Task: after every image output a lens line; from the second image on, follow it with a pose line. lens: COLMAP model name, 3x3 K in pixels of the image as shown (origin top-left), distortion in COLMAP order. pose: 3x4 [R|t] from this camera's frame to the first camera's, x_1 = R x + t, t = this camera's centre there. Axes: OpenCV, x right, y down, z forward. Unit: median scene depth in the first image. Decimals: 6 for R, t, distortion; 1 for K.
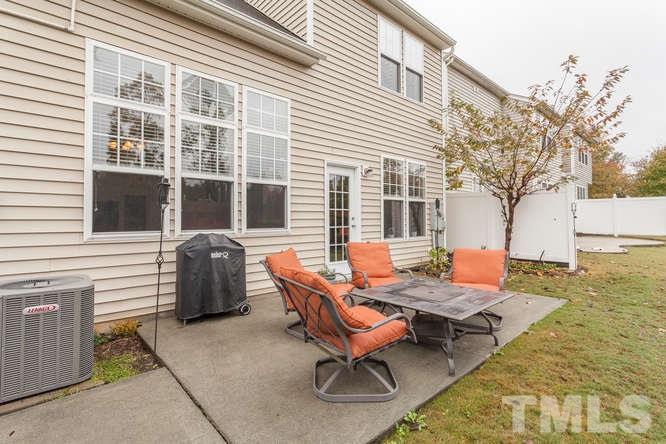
lens RADIAL K [[337.7, 0, 333.0], [0, 337.7, 222.0], [0, 0, 1]] dist [0.000663, 0.000990]
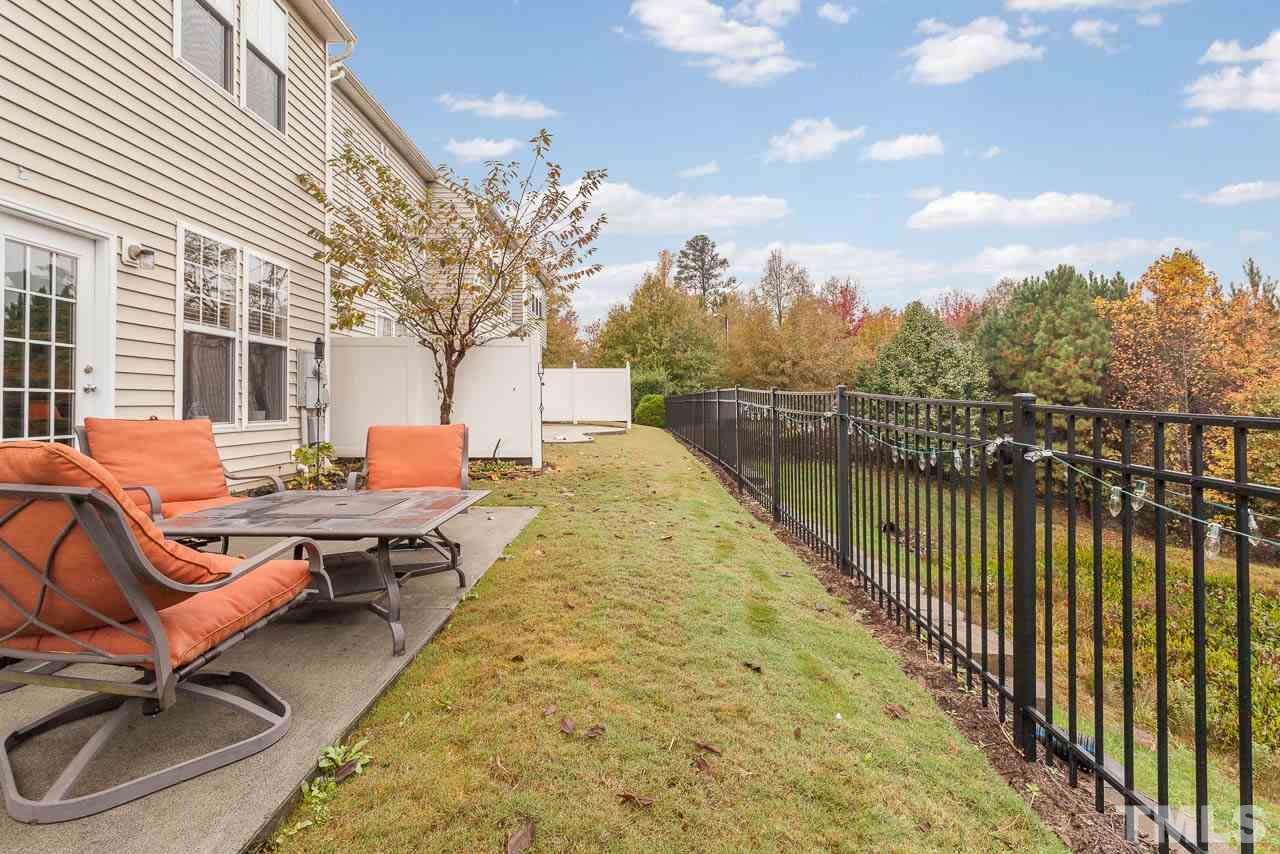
lens RADIAL K [[619.7, 0, 601.7], [0, 619.7, 442.7], [0, 0, 1]] dist [-0.000477, 0.001584]
pose [[0.666560, 0.002761, 0.745446, -0.094990], [0.013991, 0.999771, -0.016214, 0.112574], [-0.745320, 0.021237, 0.666369, 0.110255]]
